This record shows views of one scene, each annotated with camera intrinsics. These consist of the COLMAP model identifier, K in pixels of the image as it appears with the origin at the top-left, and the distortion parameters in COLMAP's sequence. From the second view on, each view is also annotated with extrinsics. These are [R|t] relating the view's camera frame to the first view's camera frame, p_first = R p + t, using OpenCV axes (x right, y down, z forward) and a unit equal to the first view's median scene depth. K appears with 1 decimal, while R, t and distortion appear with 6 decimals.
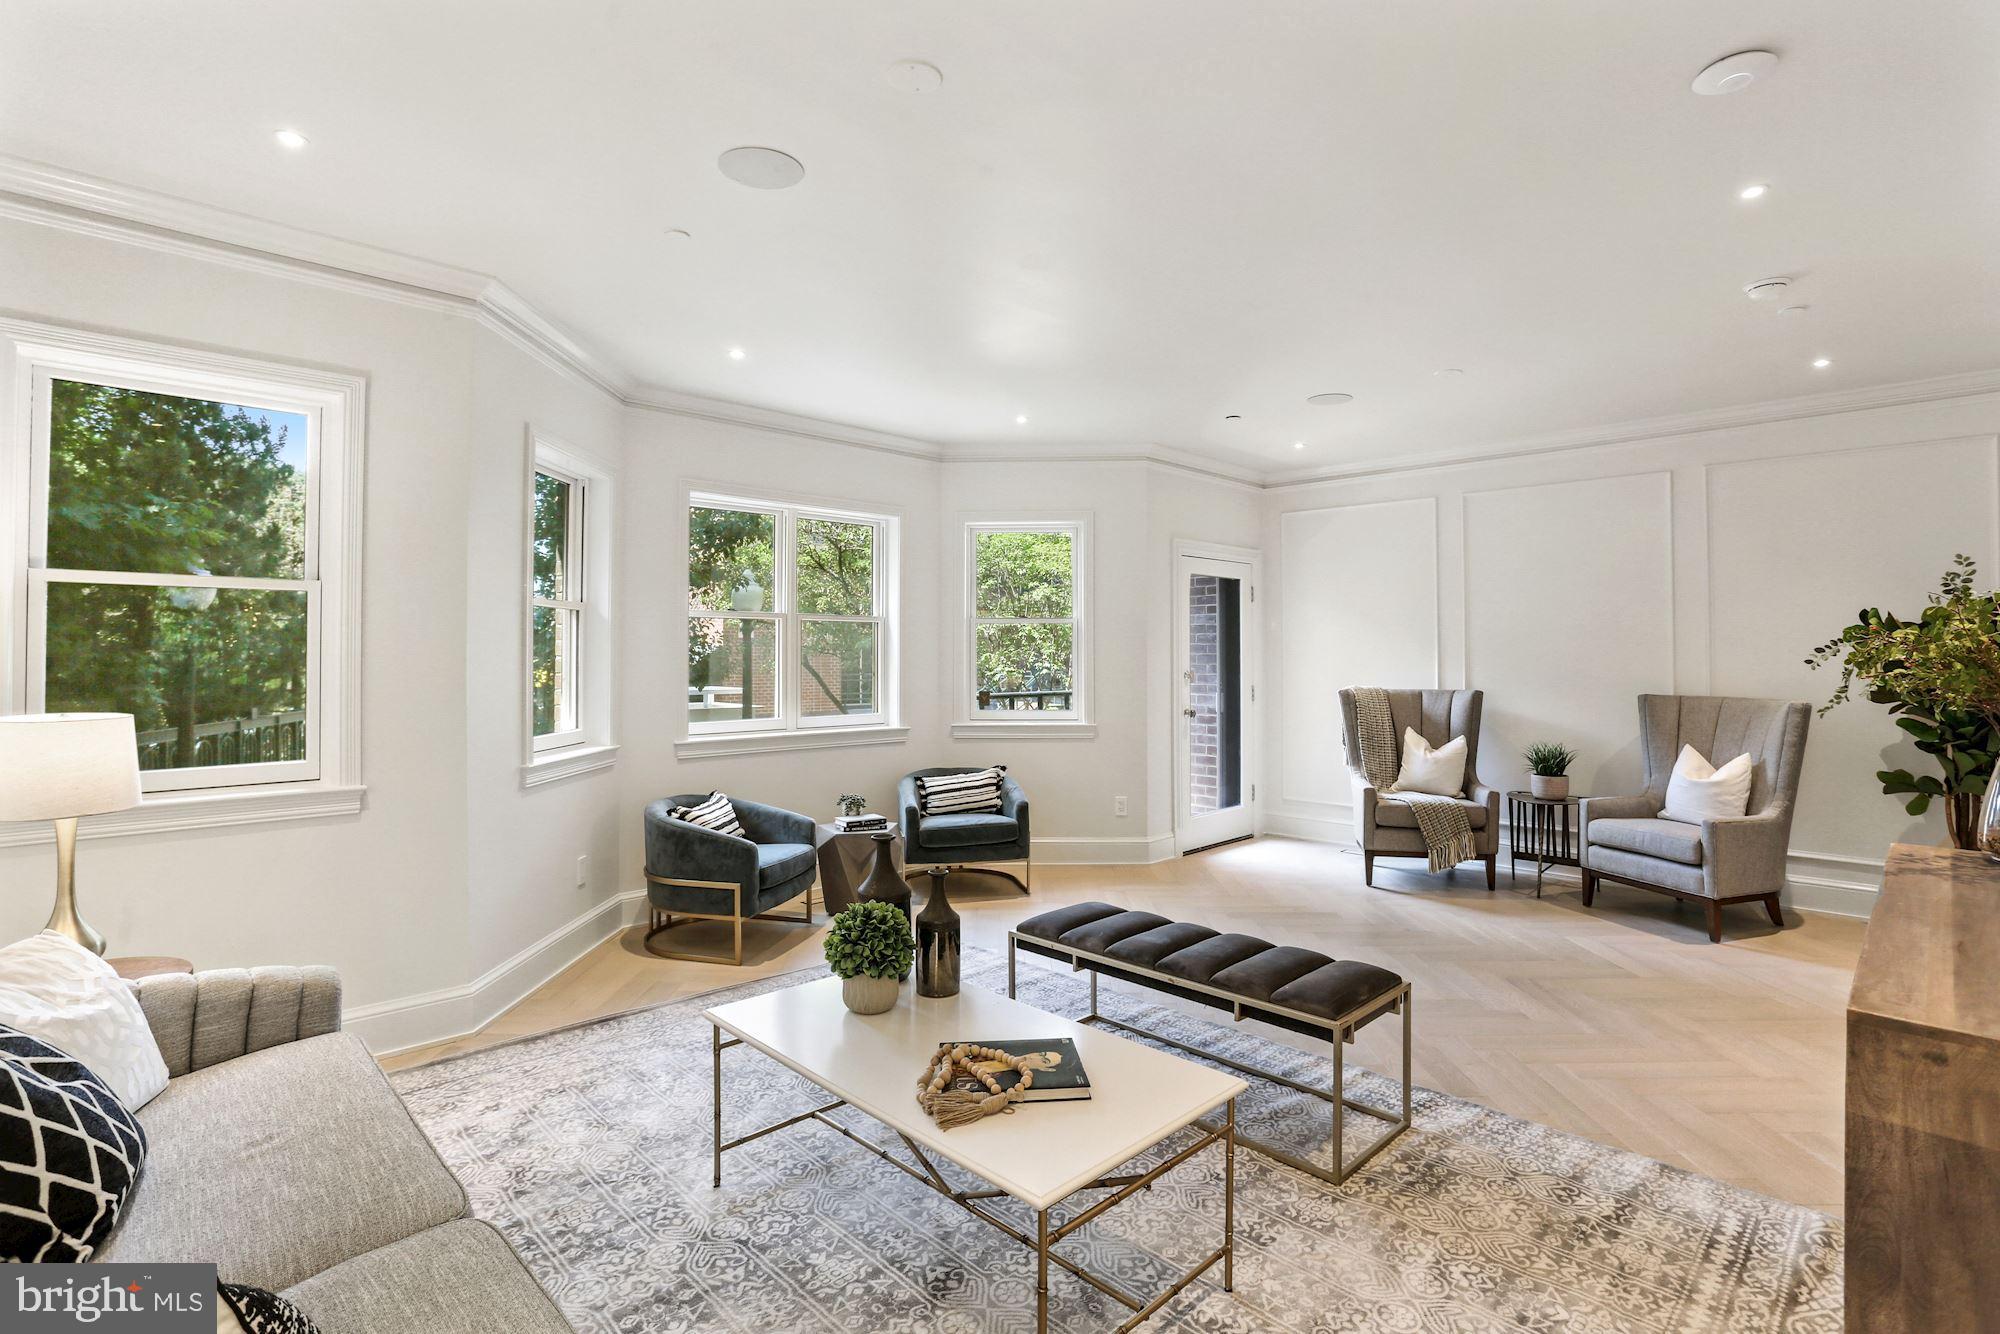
lens RADIAL K [[961.5, 0, 994.6], [0, 961.5, 655.1], [0, 0, 1]] dist [-0.022099, 0.003932]
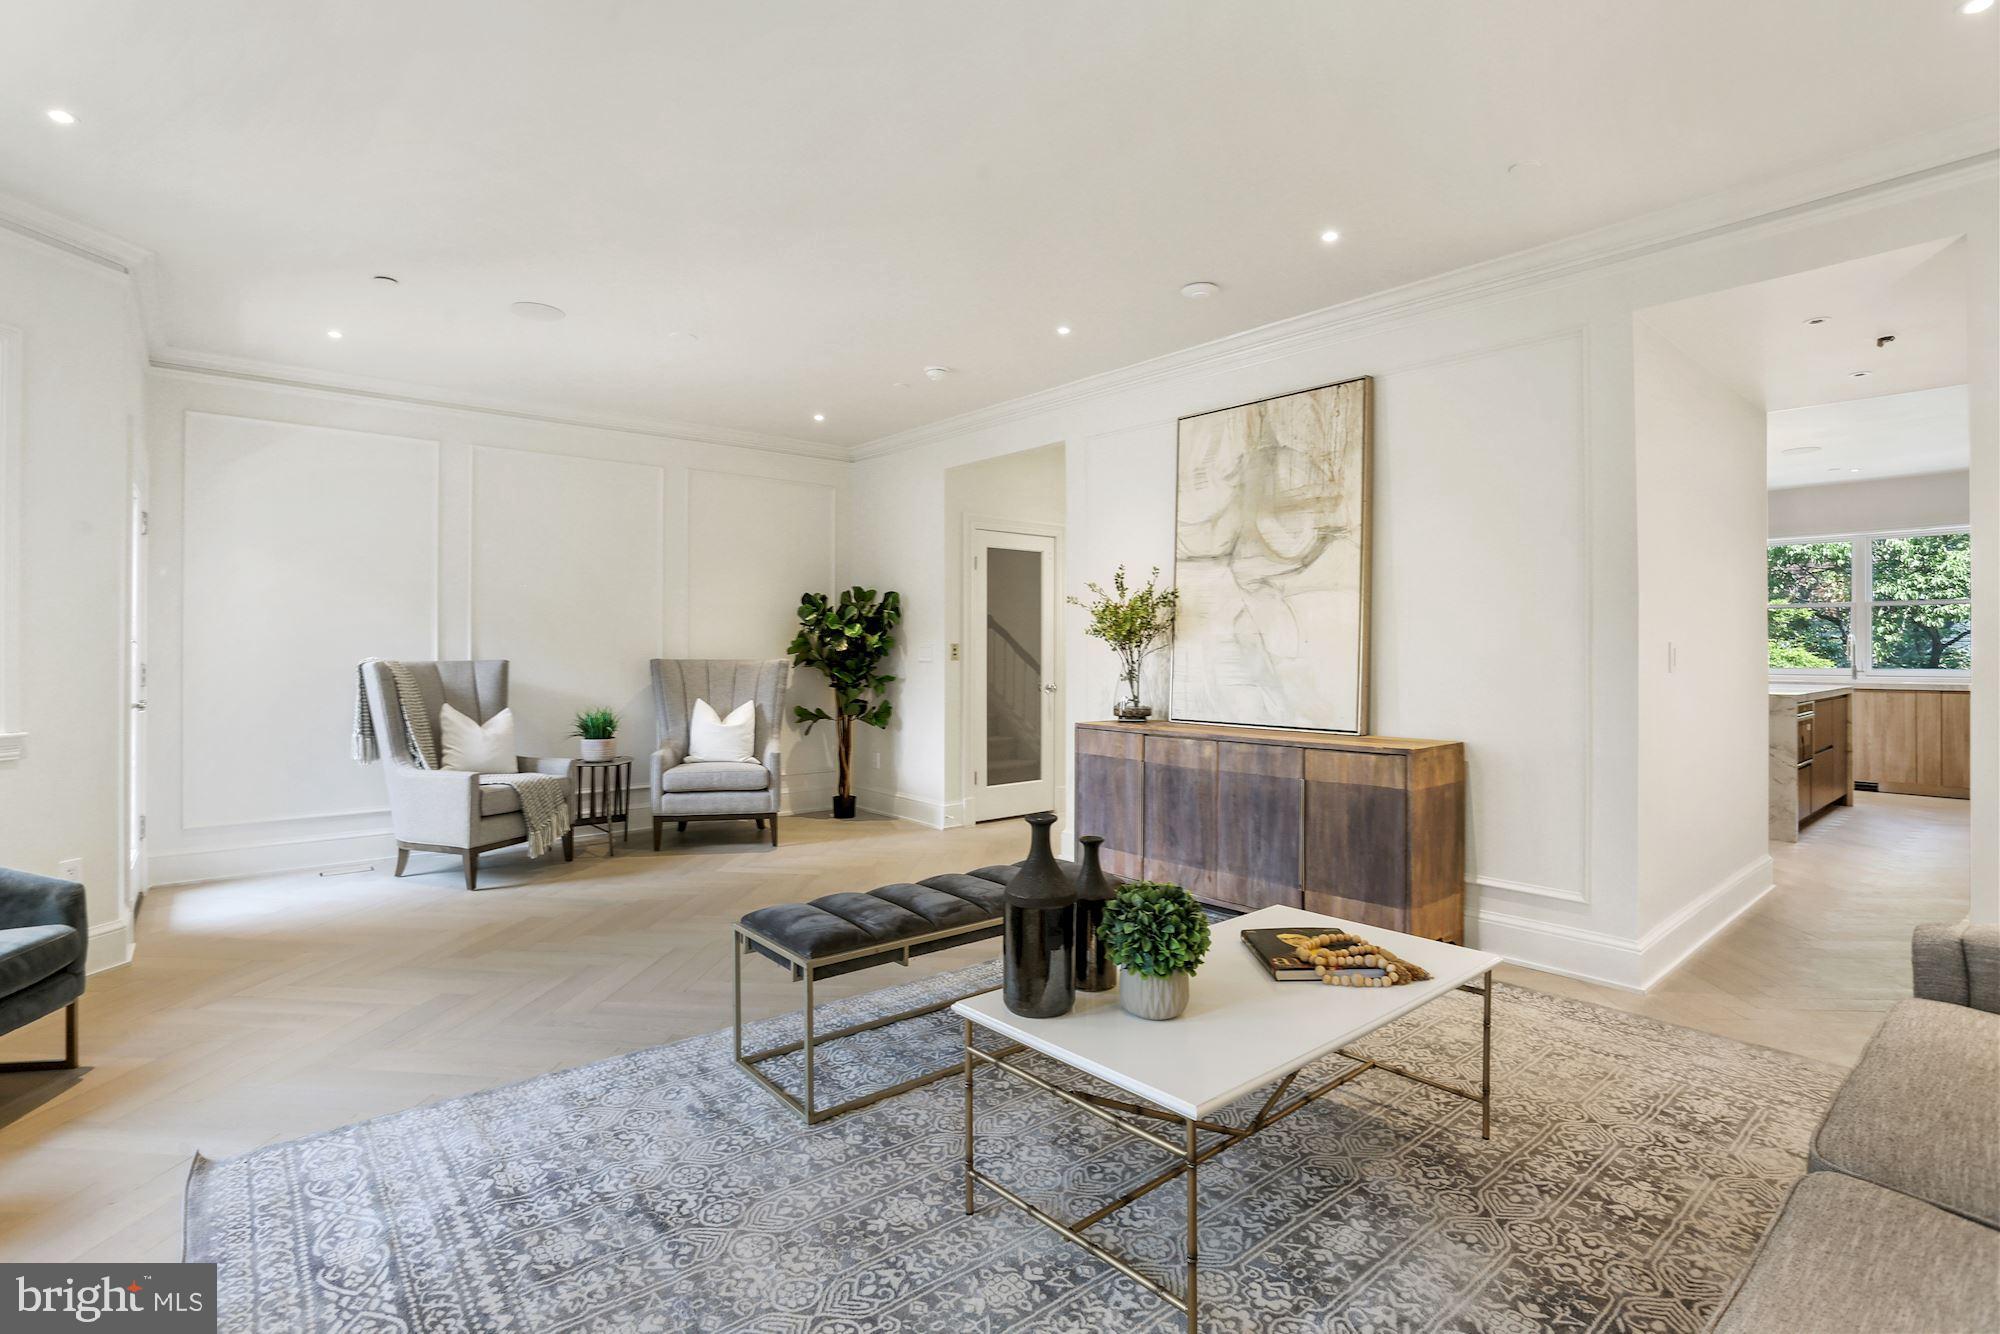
lens RADIAL K [[961.5, 0, 991.2], [0, 961.5, 662.6], [0, 0, 1]] dist [-0.022099, 0.003932]
pose [[0.111160, -0.005765, 0.993786, -0.426128], [0.003788, 0.999978, 0.005377, 0.040373], [-0.993795, 0.003166, 0.111179, 0.480939]]
